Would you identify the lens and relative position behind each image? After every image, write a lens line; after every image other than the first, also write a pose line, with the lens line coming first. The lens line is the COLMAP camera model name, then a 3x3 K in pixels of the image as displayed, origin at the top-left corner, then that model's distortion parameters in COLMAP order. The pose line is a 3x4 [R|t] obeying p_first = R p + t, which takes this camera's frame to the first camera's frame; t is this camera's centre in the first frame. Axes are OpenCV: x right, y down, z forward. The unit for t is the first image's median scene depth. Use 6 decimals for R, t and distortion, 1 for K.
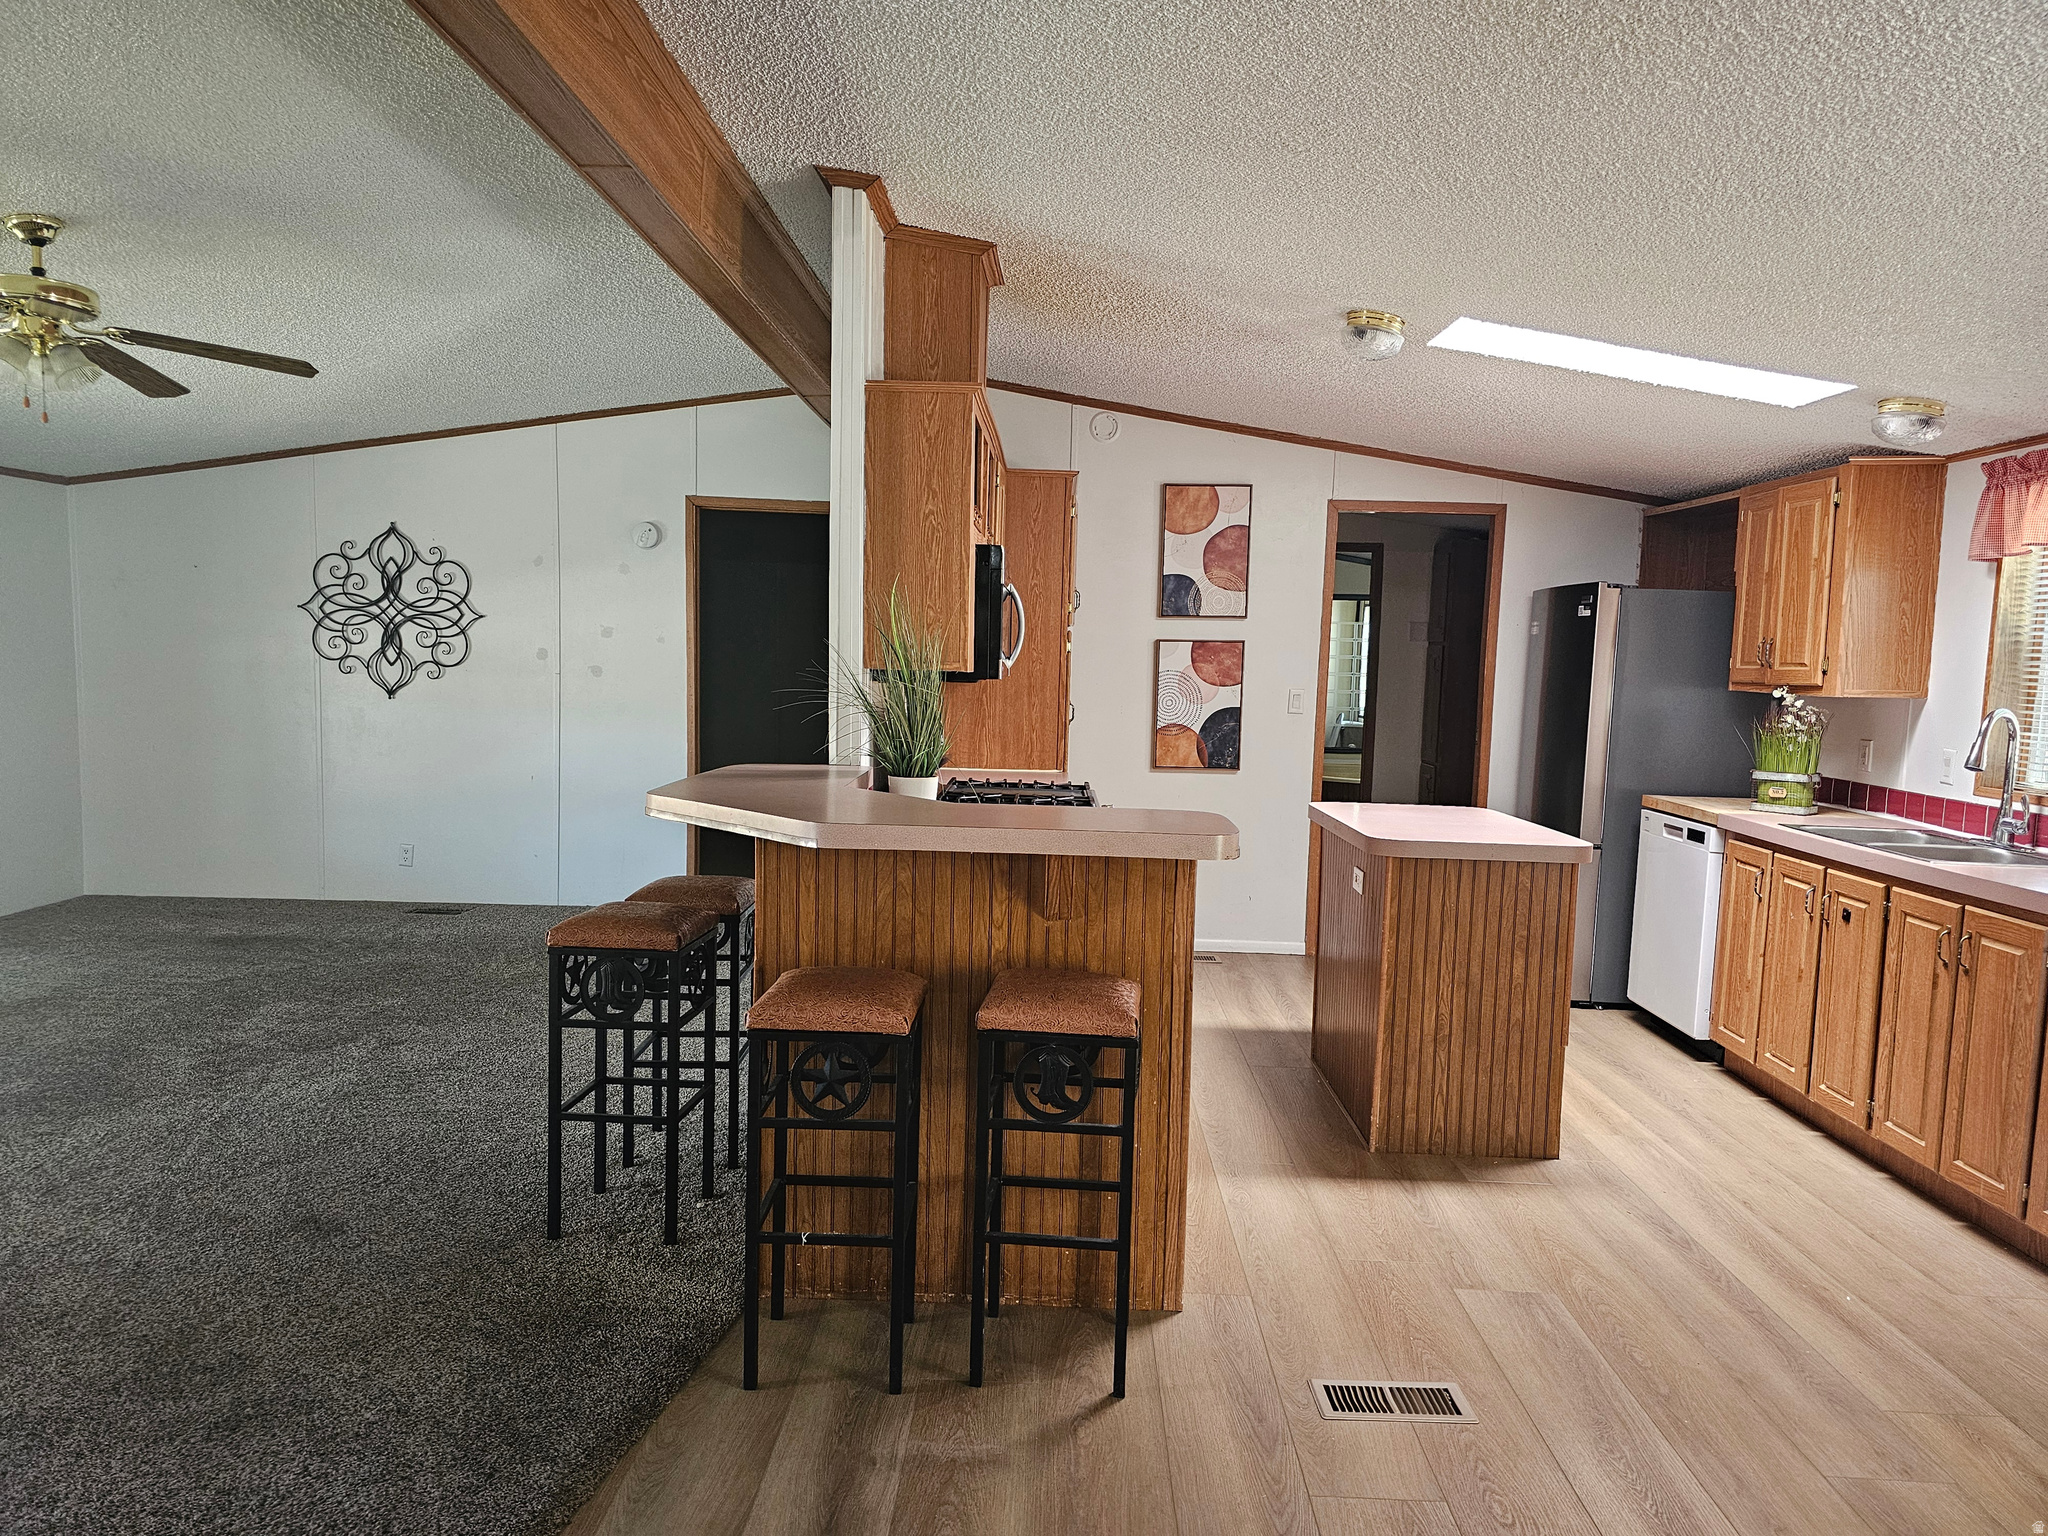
lens RADIAL K [[1368.4, 0, 1027.5], [0, 1368.4, 777.8], [0, 0, 1]] dist [0.056001, -0.047333]
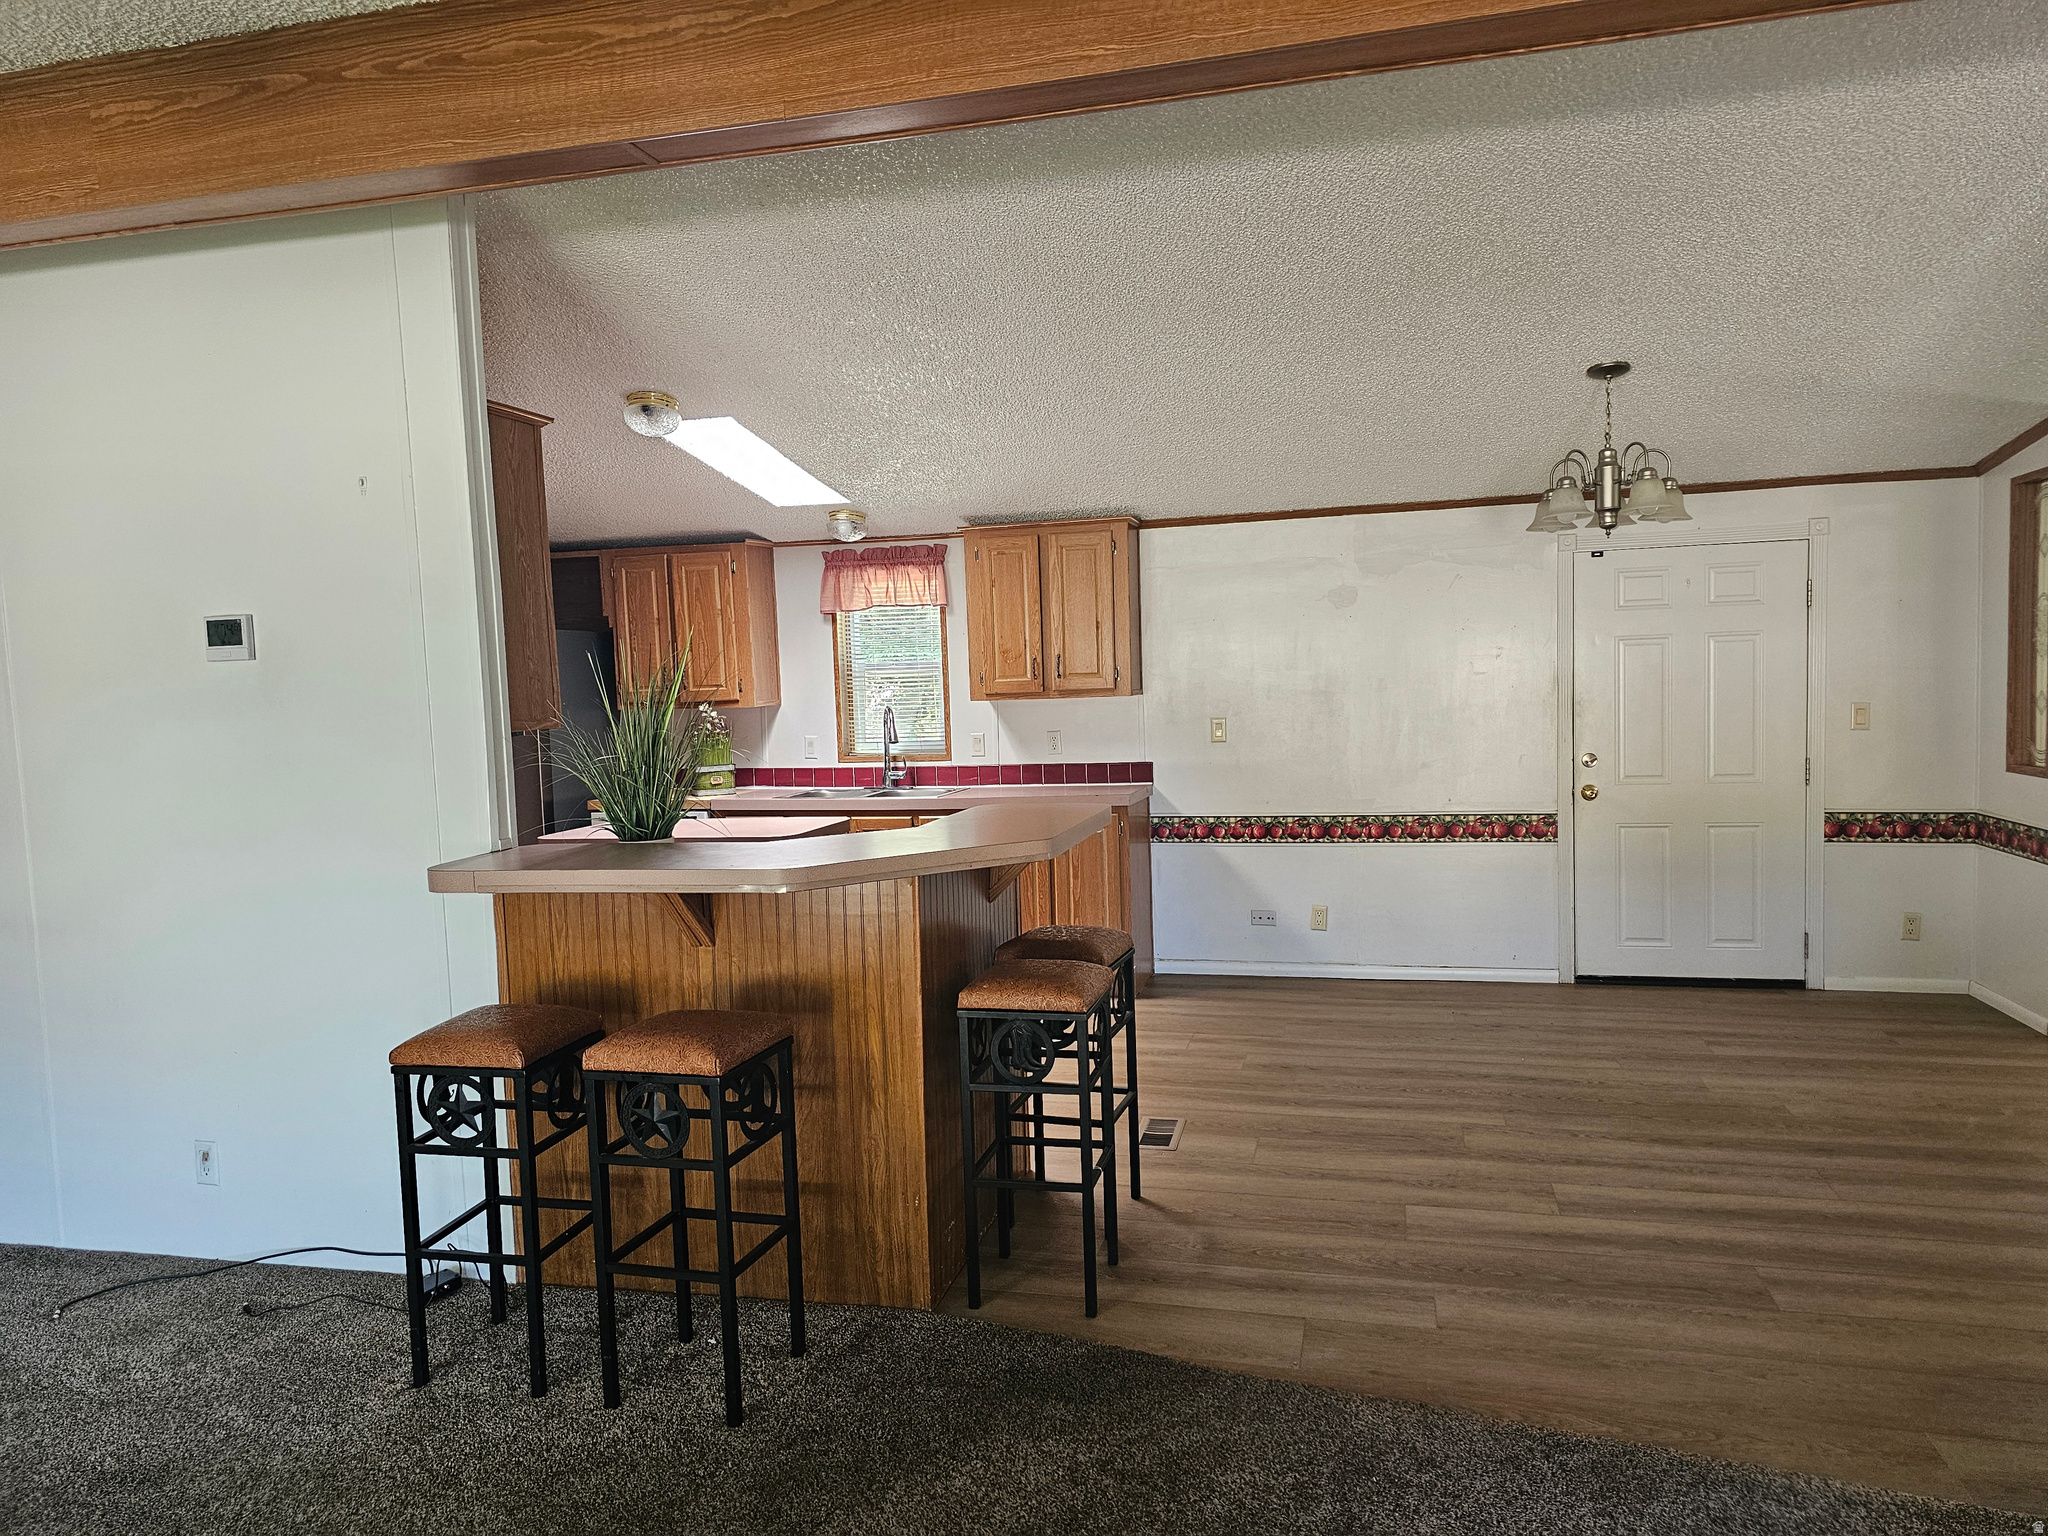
lens RADIAL K [[1368.4, 0, 1037.0], [0, 1368.4, 770.8], [0, 0, 1]] dist [0.056001, -0.047333]
pose [[0.226286, -0.106923, 0.968175, -0.479986], [0.130820, 0.988288, 0.078569, -0.044011], [-0.965236, 0.108877, 0.237623, 0.261663]]
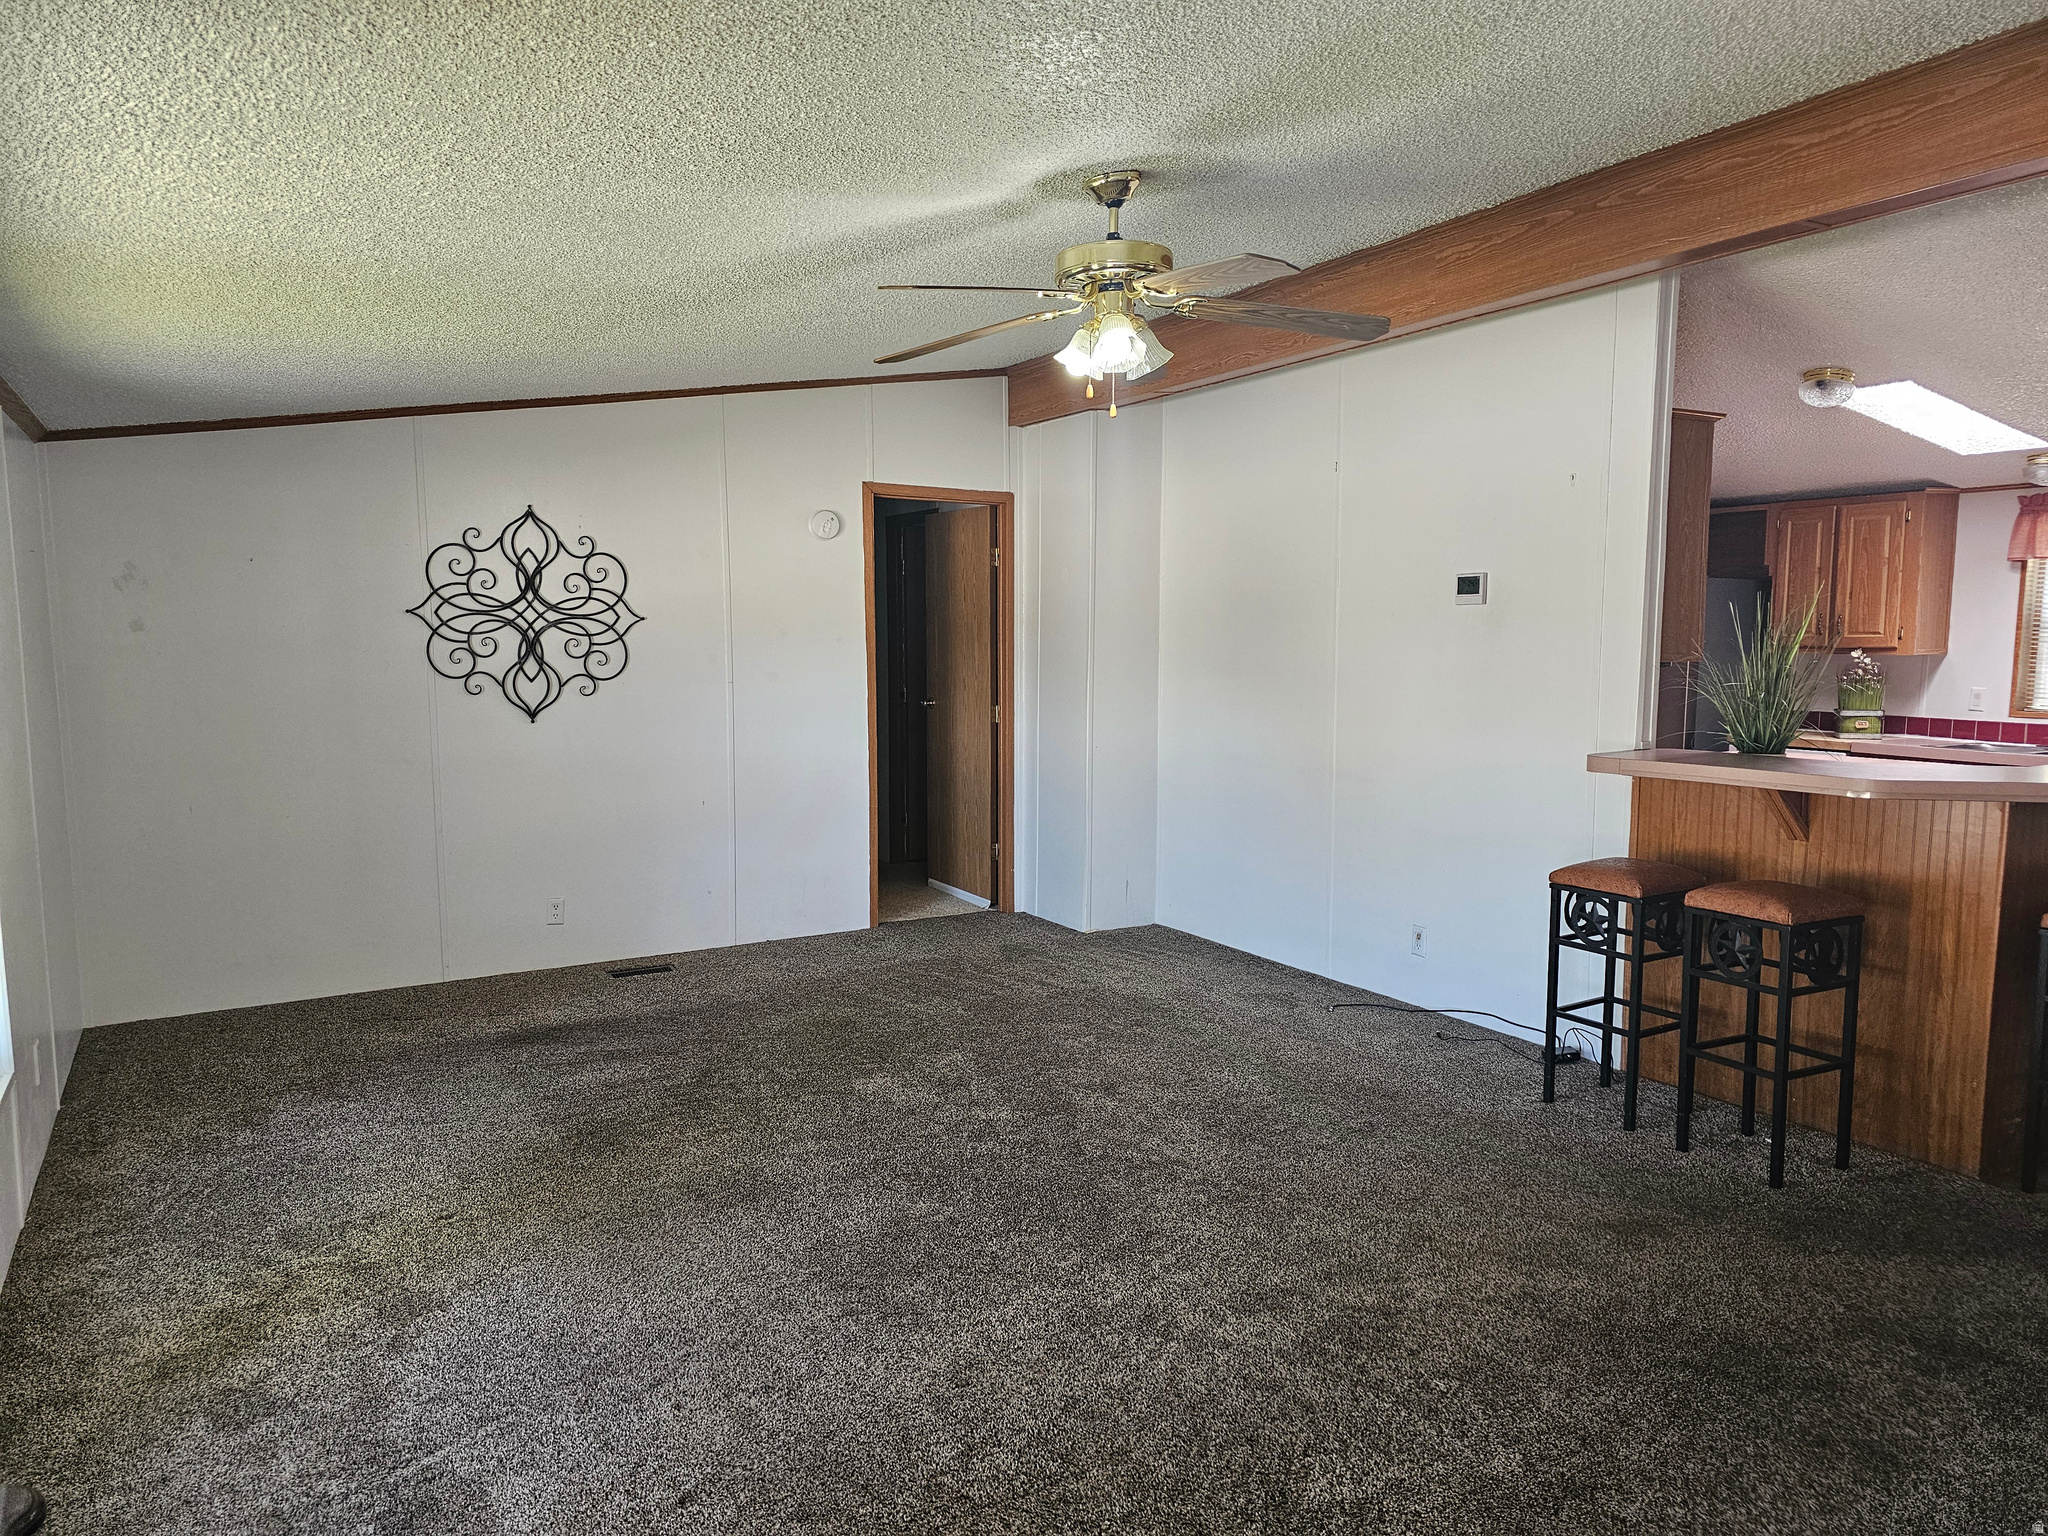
lens RADIAL K [[1368.4, 0, 1023.3], [0, 1368.4, 779.8], [0, 0, 1]] dist [0.056001, -0.047333]
pose [[0.857420, -0.083082, 0.507867, -0.632360], [0.071533, 0.996543, 0.042258, -0.037428], [-0.509622, 0.000096, 0.860398, 0.154384]]
